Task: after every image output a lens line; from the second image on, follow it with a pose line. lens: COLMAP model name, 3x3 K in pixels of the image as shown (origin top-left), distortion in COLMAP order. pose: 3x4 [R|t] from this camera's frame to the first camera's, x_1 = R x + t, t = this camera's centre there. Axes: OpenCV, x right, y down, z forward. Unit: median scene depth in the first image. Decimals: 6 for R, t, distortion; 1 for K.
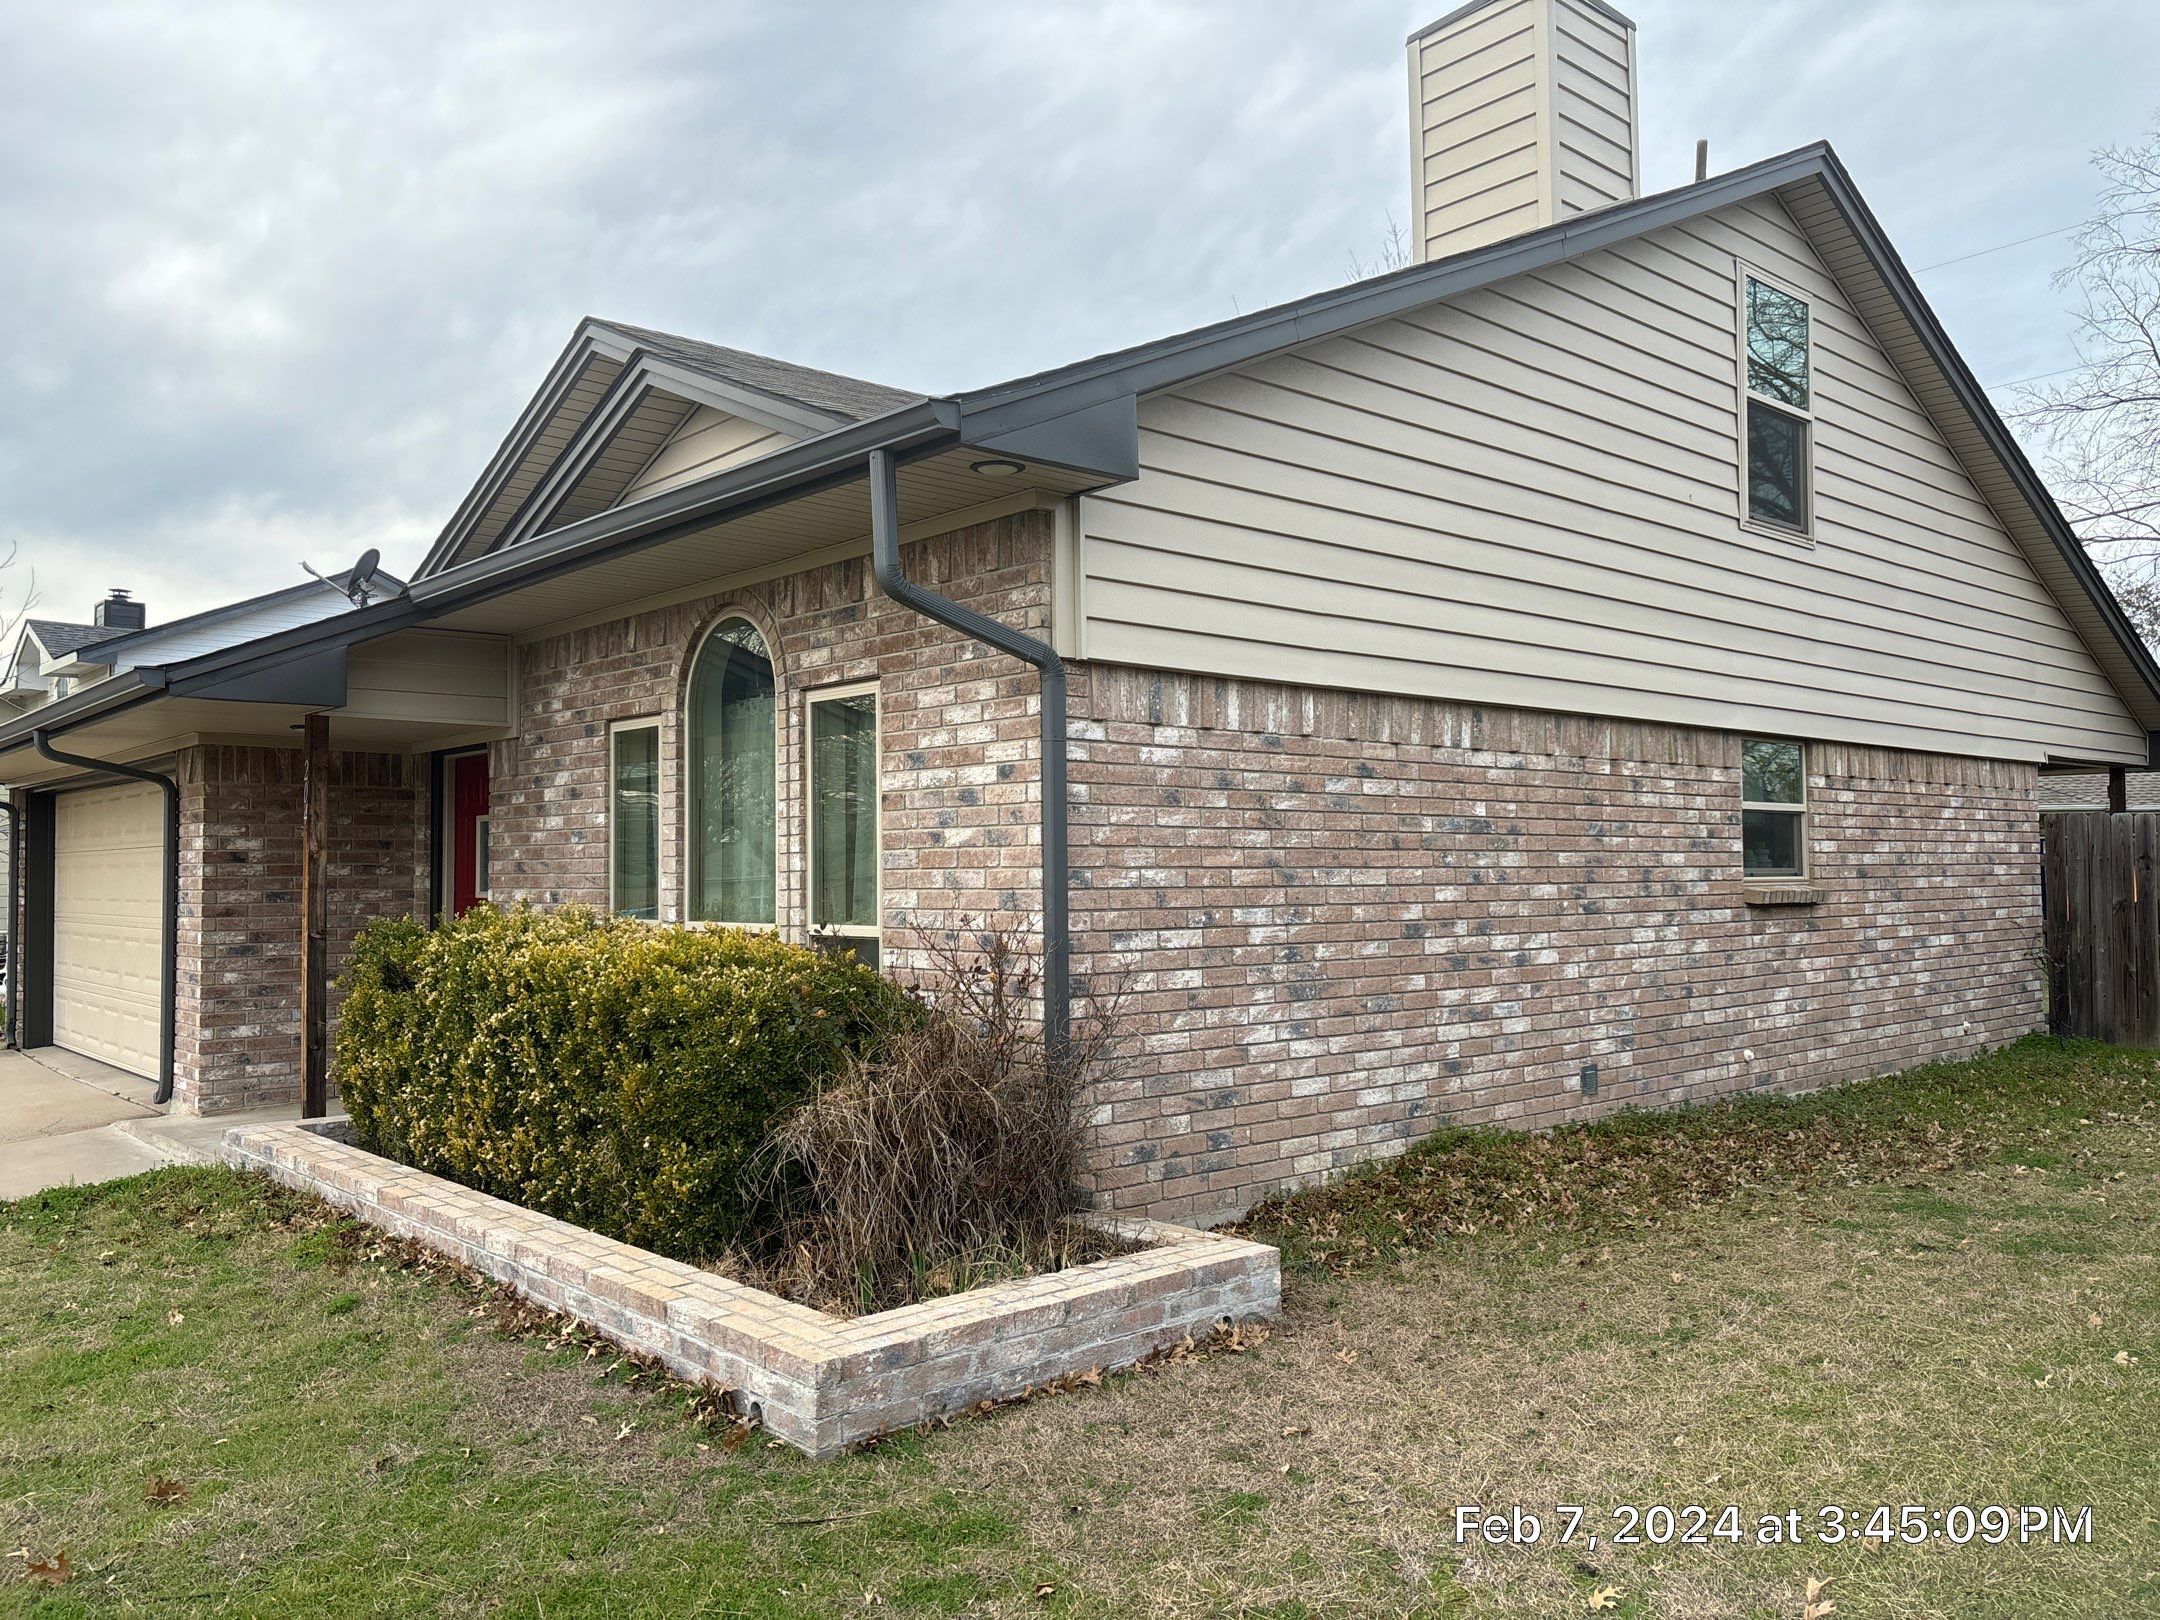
lens RADIAL K [[1623.3, 0, 1080.0], [0, 1623.3, 810.0], [0, 0, 1]] dist [0.041196, -0.000409]
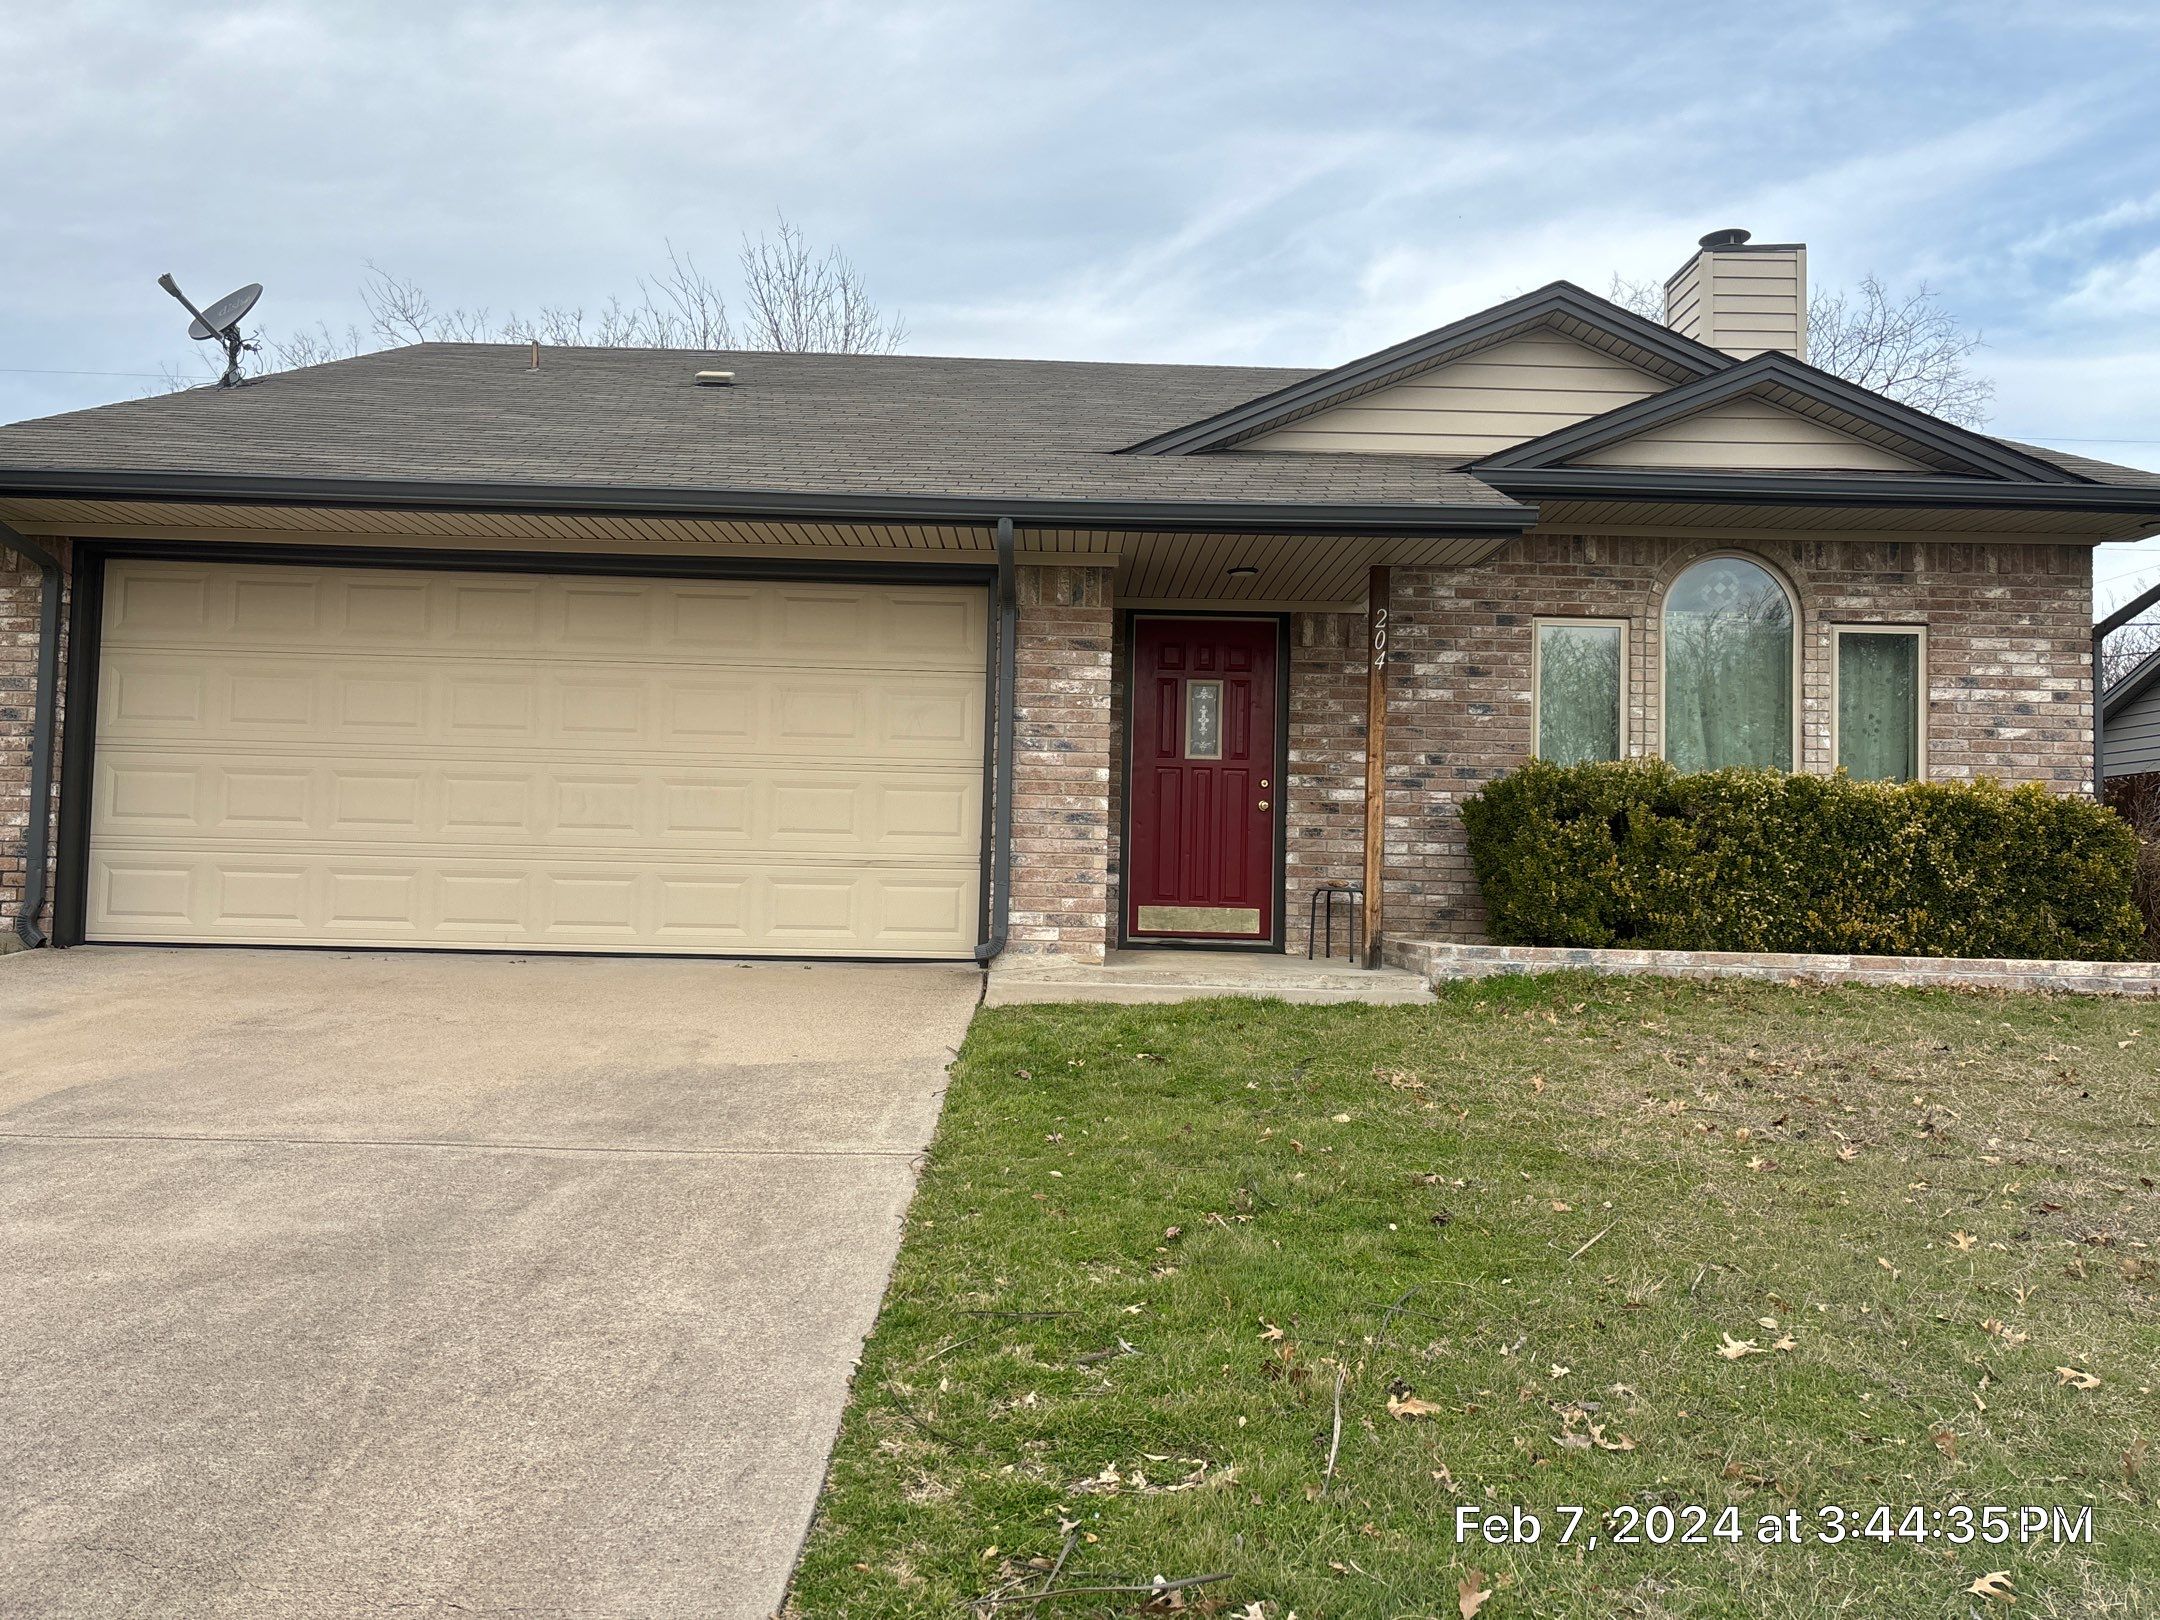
lens RADIAL K [[1623.3, 0, 1080.0], [0, 1623.3, 810.0], [0, 0, 1]] dist [0.041196, -0.000409]
pose [[0.655061, 0.065512, 0.752730, -1.794847], [-0.057409, 0.997670, -0.036869, 0.193873], [-0.753392, -0.019062, 0.657296, 0.592081]]
